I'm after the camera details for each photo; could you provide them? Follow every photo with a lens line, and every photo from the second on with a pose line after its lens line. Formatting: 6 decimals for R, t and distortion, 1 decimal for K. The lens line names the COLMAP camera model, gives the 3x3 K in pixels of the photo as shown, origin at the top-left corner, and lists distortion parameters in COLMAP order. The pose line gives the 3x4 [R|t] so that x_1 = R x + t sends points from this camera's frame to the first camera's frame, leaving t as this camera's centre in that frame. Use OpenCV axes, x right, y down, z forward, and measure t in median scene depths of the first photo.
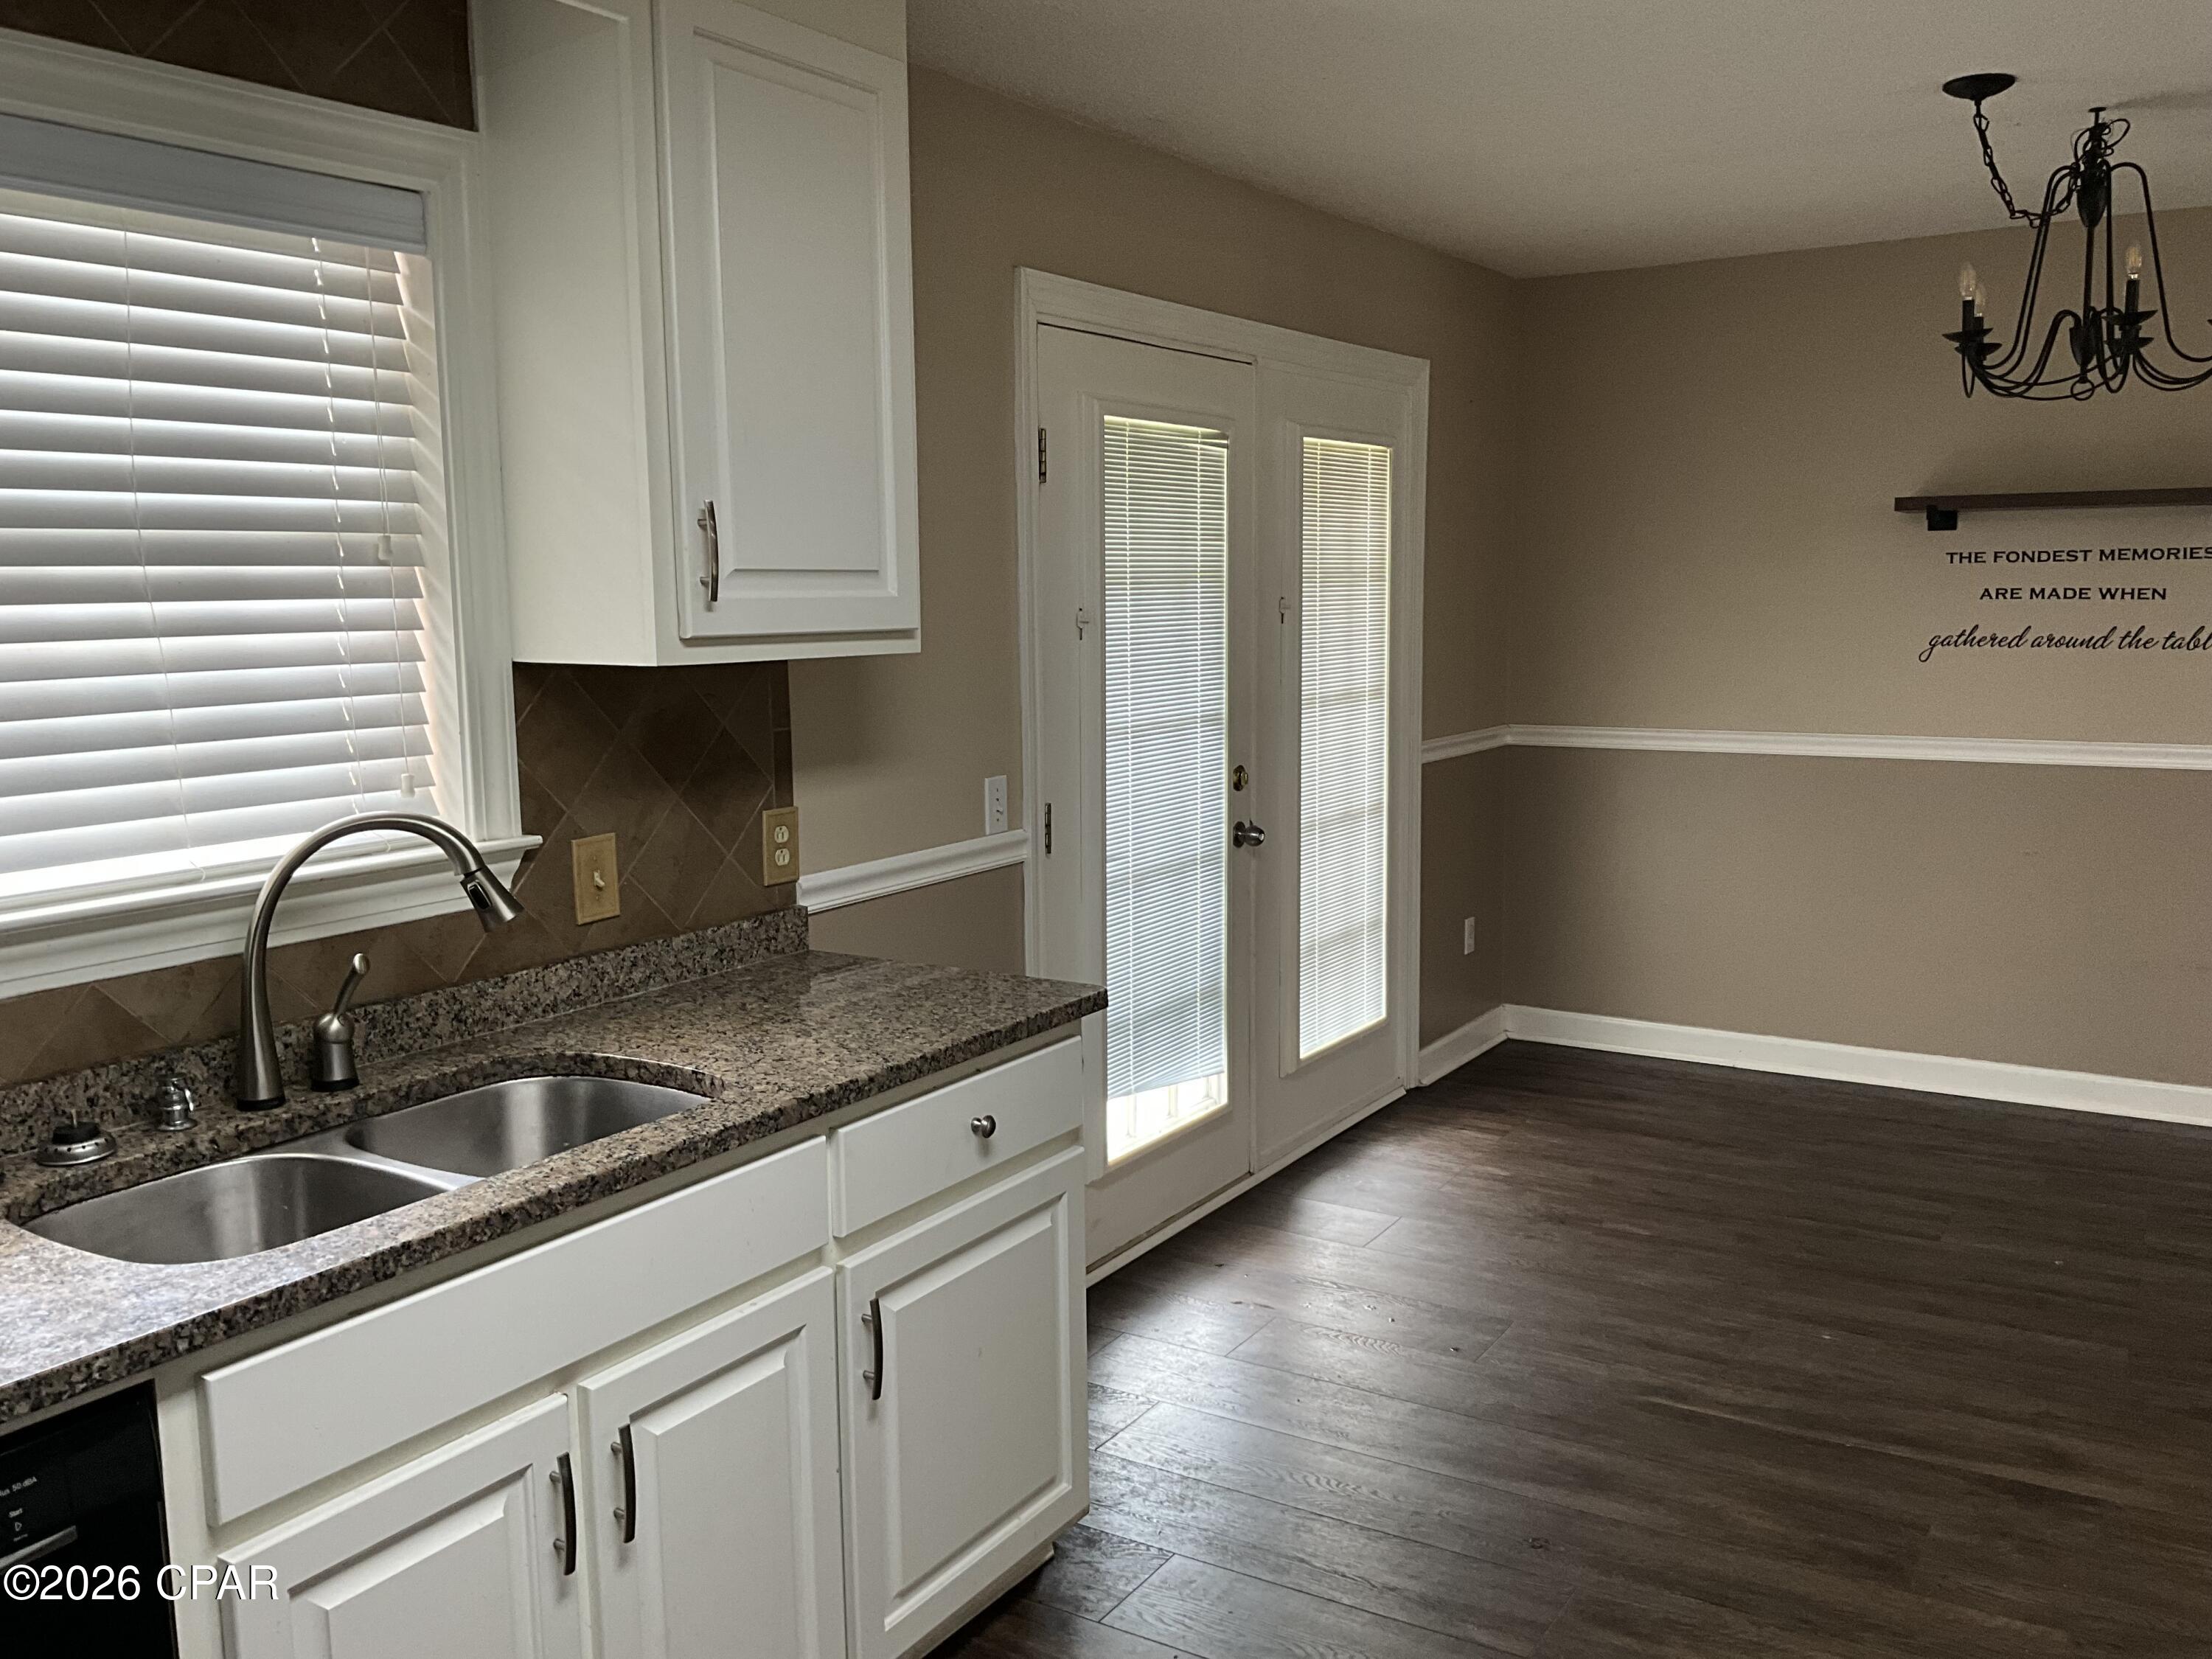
lens RADIAL K [[1849.4, 0, 1107.8], [0, 1849.4, 825.9], [0, 0, 1]] dist [0.068166, -0.127602]
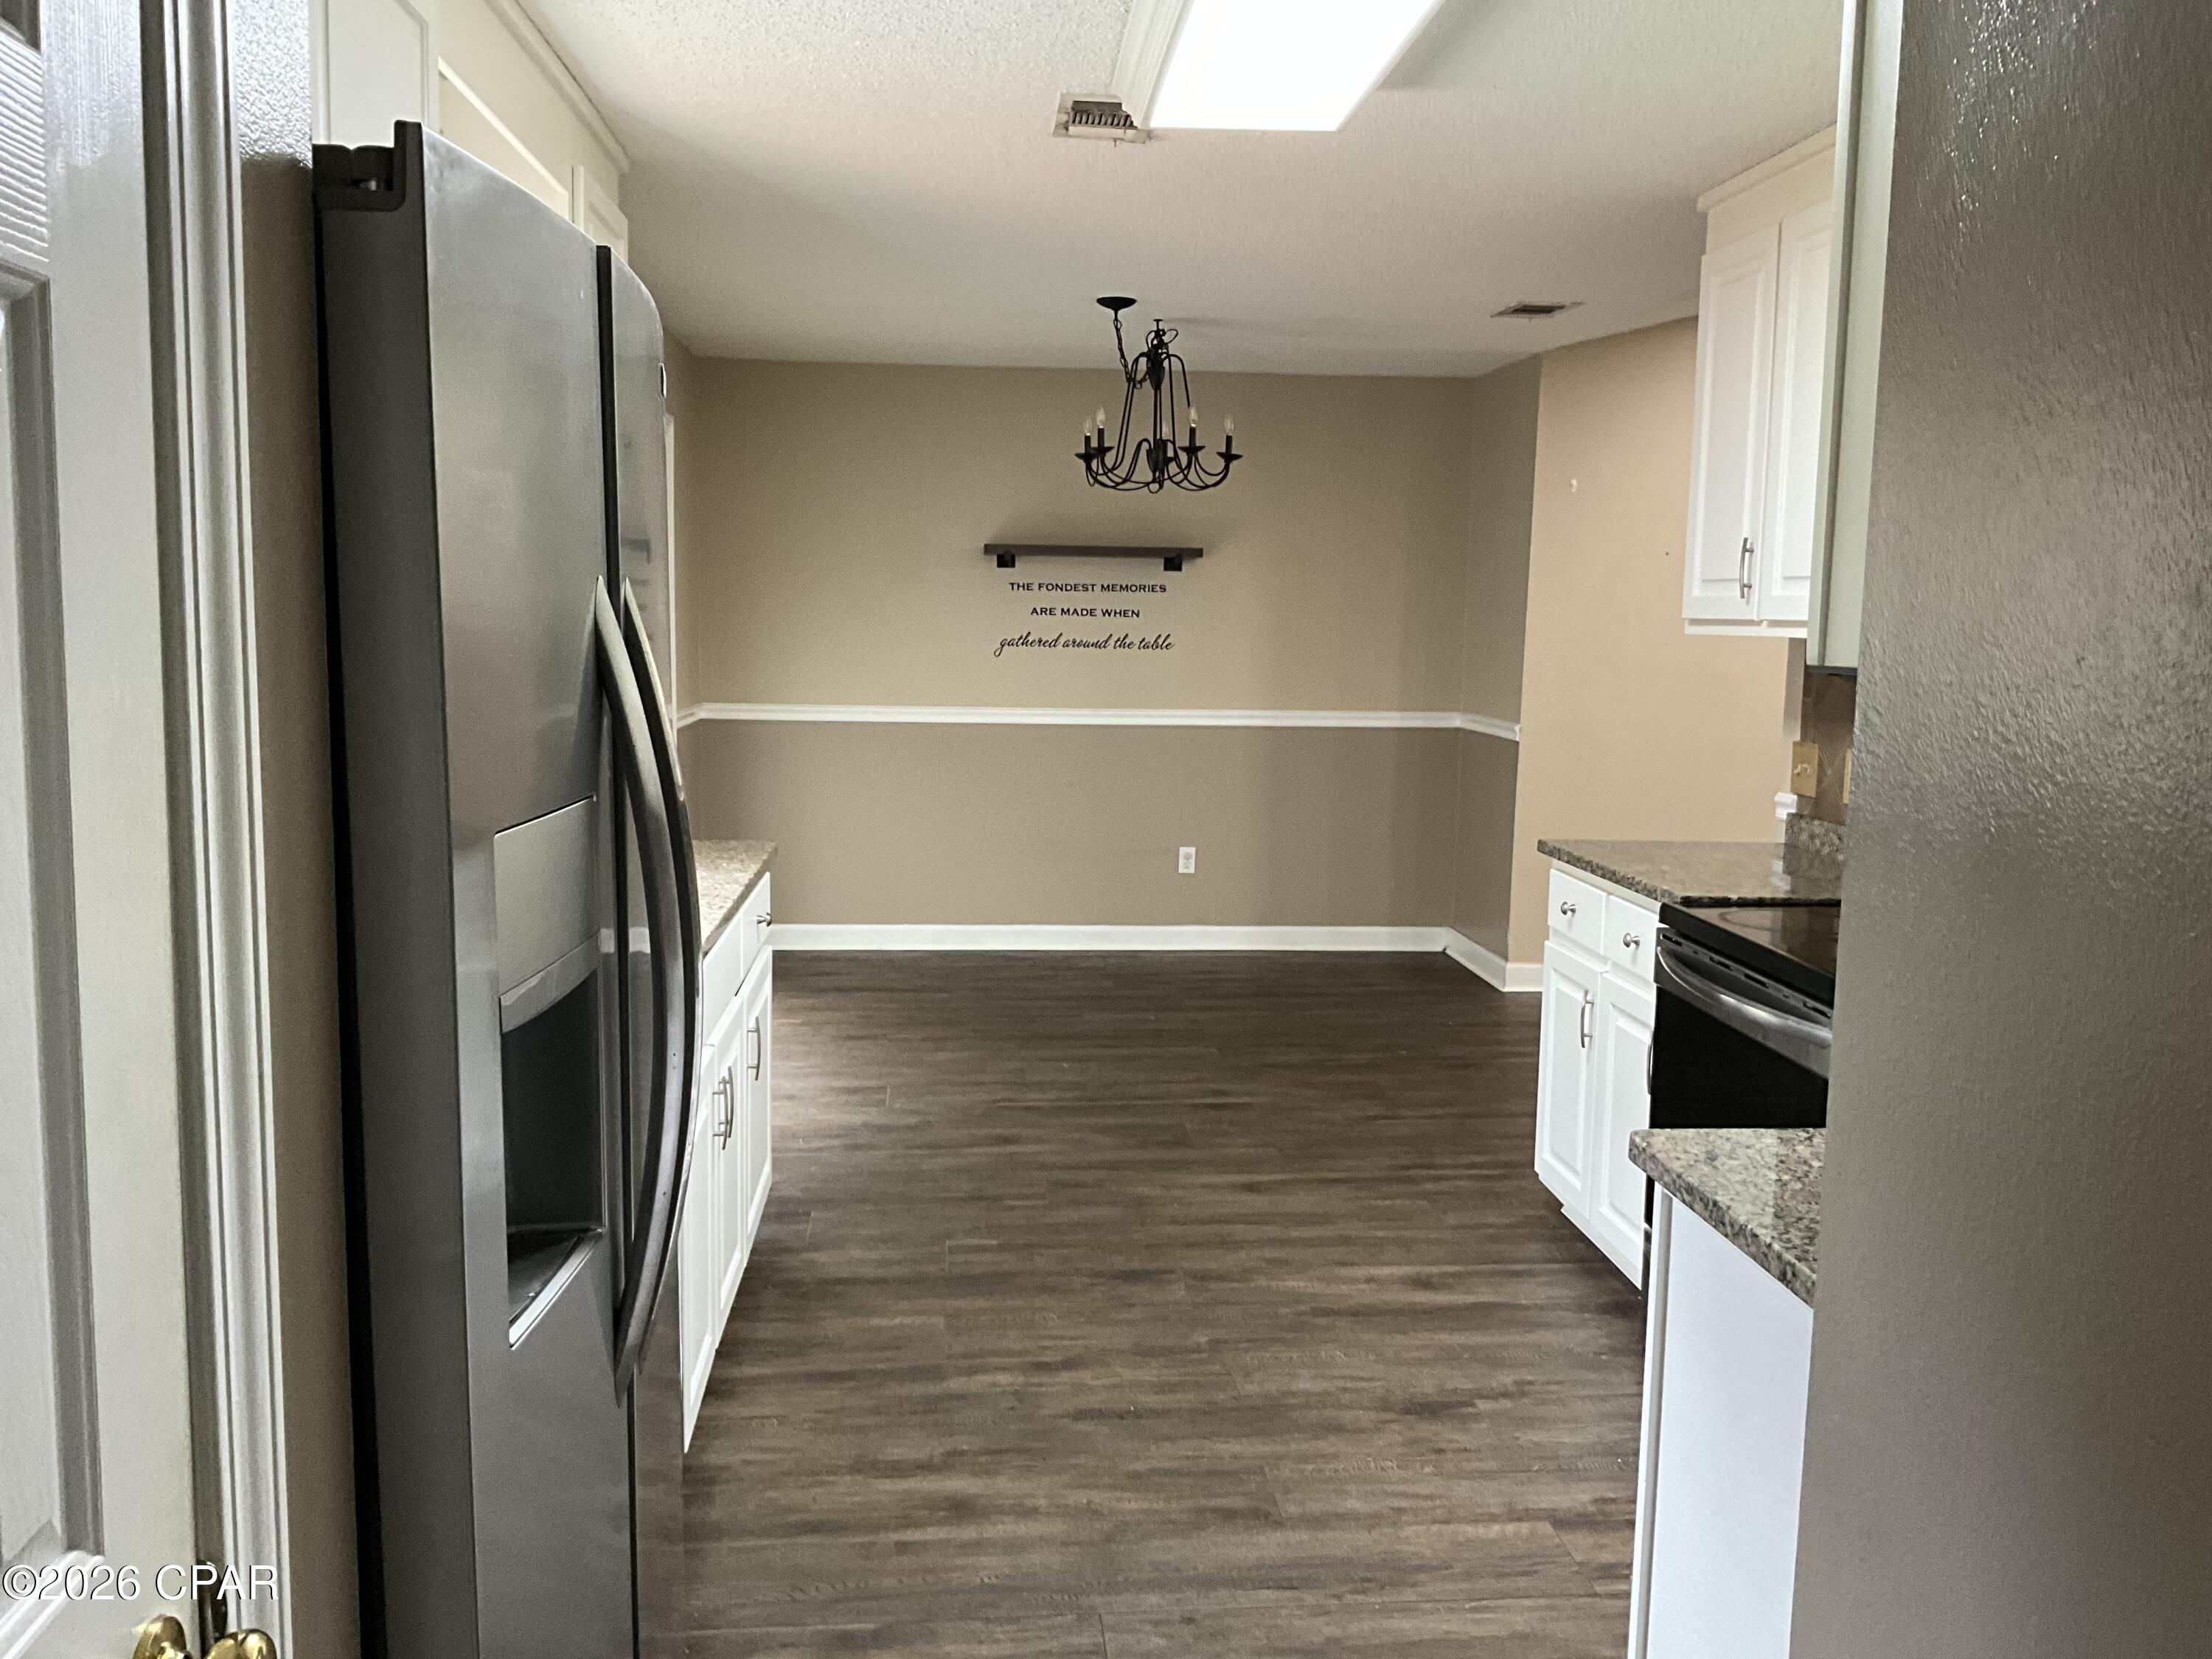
lens RADIAL K [[1826.3, 0, 1100.5], [0, 1826.3, 837.7], [0, 0, 1]] dist [0.101792, -0.228040]
pose [[0.801396, -0.048051, 0.596202, -0.400516], [0.051362, 0.998615, 0.011444, 0.046467], [-0.595925, 0.021450, 0.802753, -0.223451]]
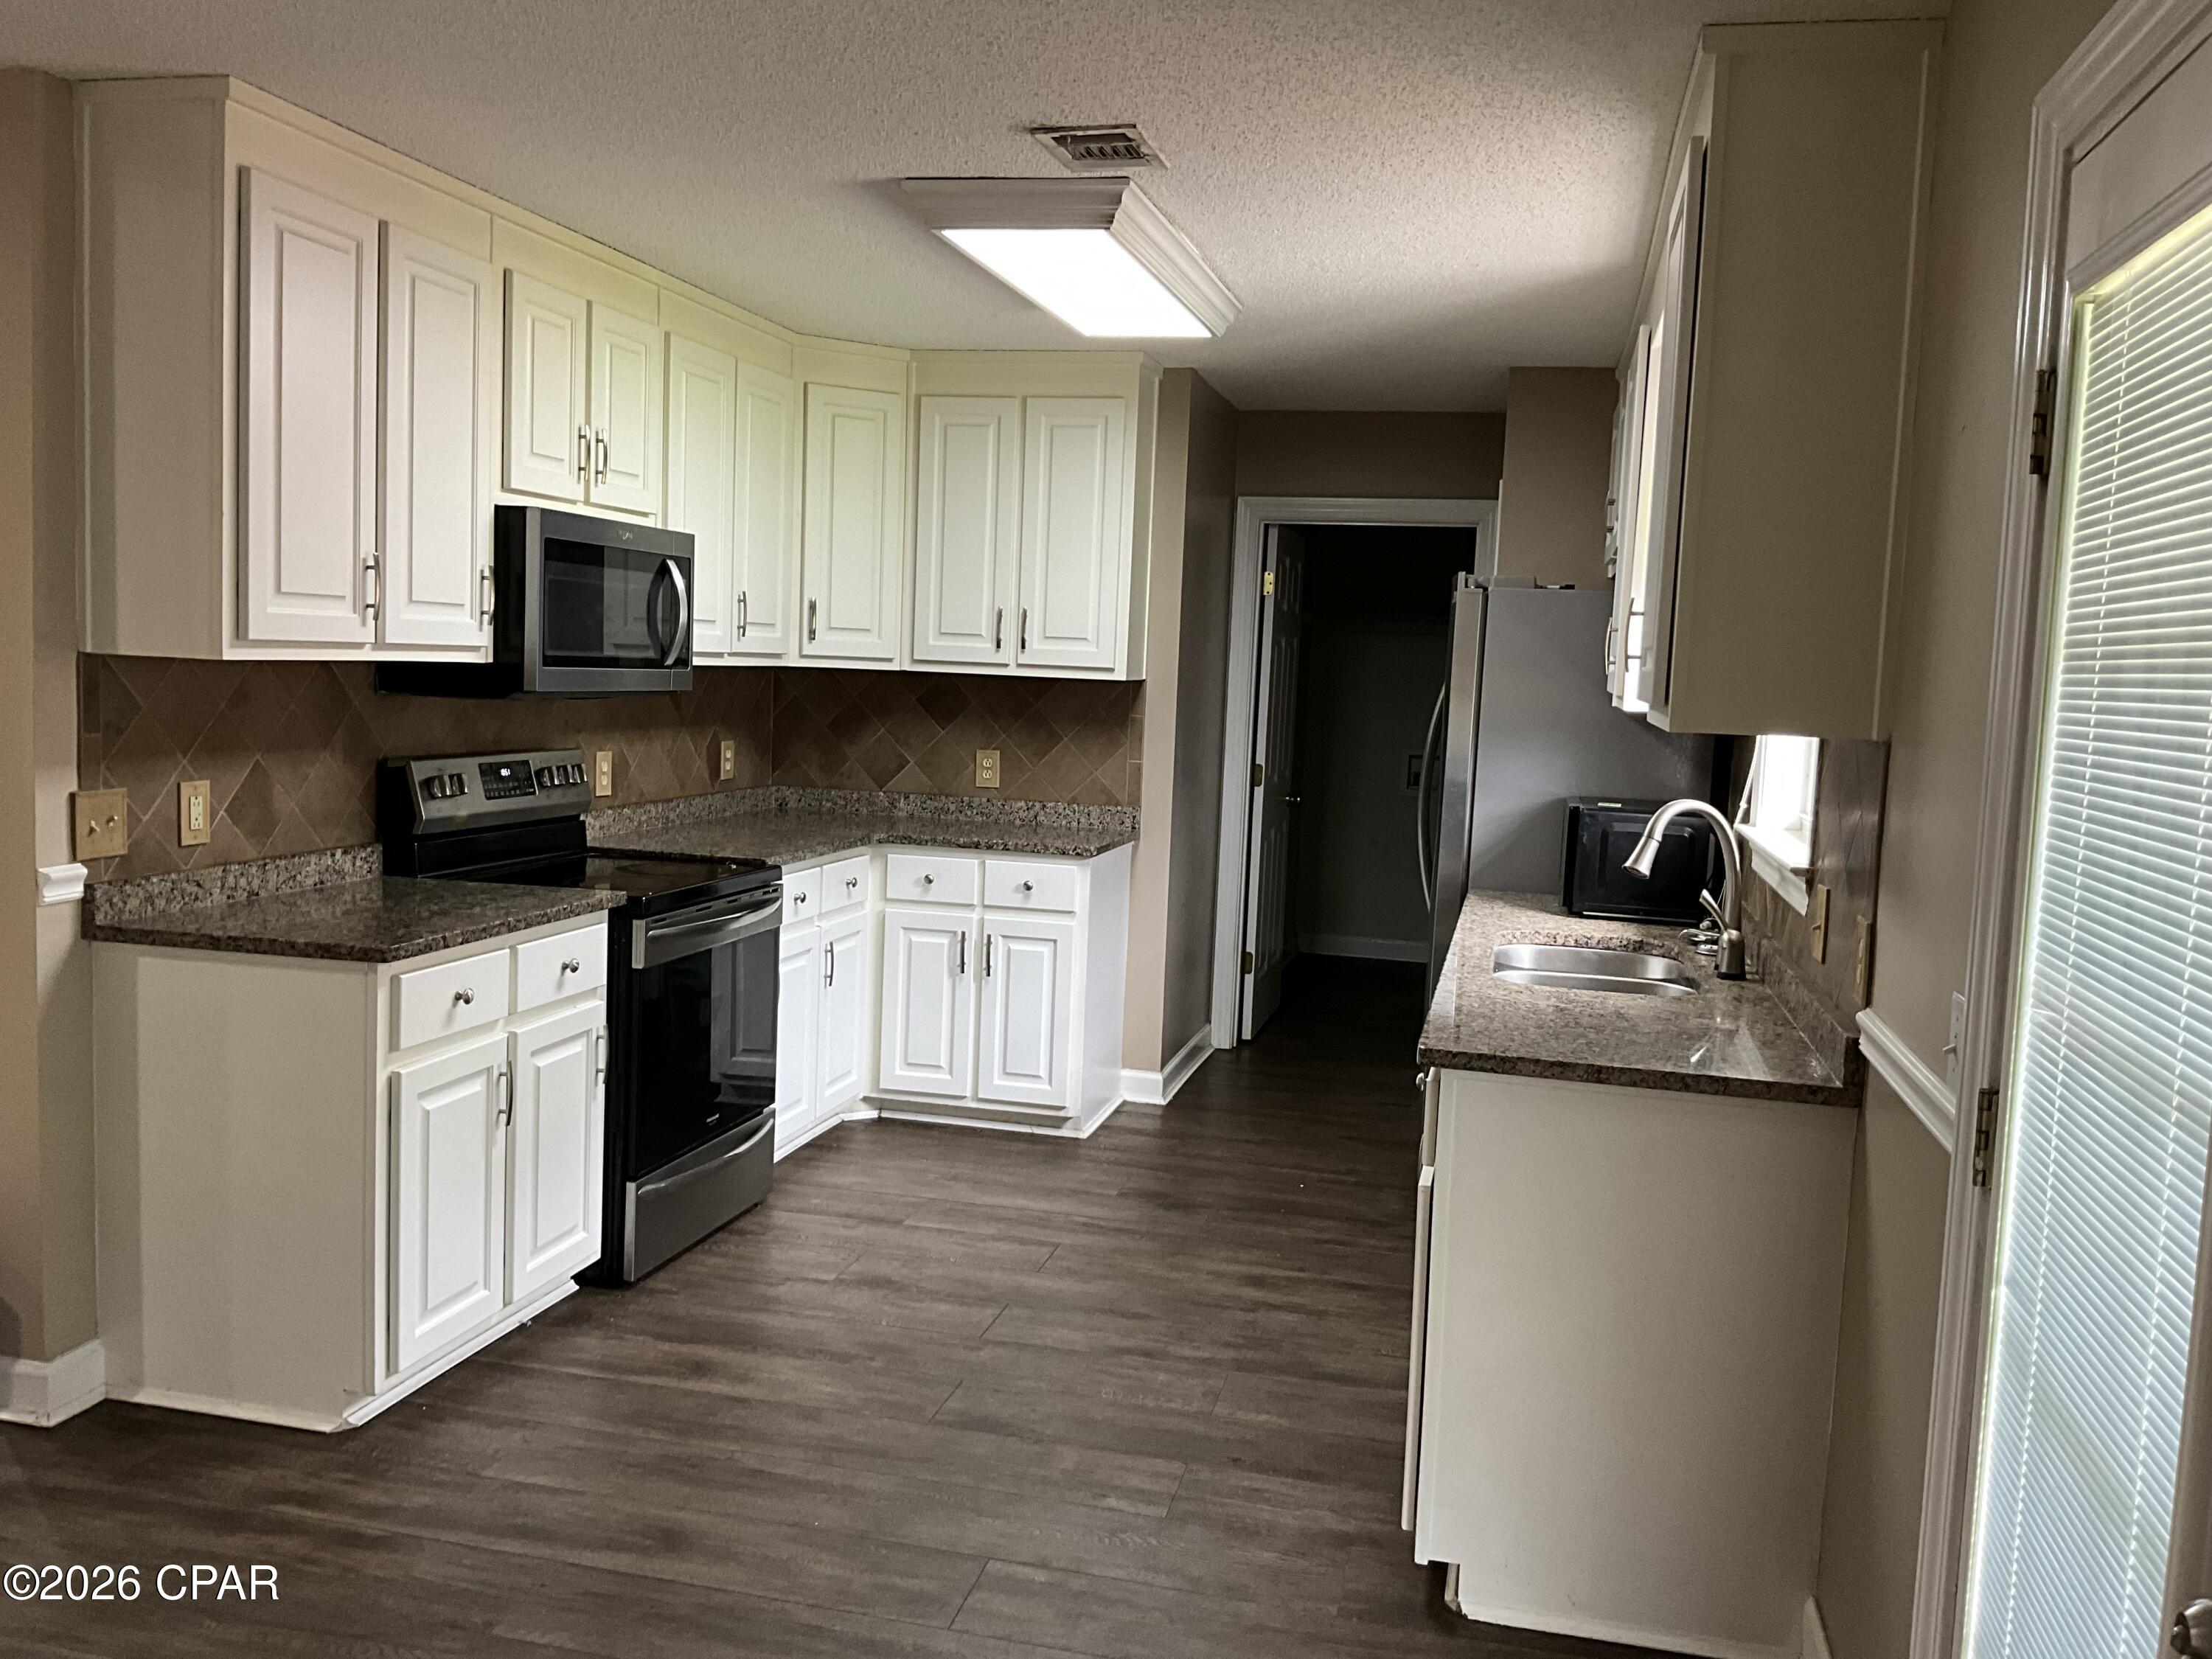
lens RADIAL K [[1826.3, 0, 1100.5], [0, 1826.3, 837.7], [0, 0, 1]] dist [0.101792, -0.228040]
pose [[-0.947276, 0.007141, -0.320338, 0.290482], [-0.068947, 0.971790, 0.225546, -0.142438], [0.312912, 0.235741, -0.920061, 1.080891]]
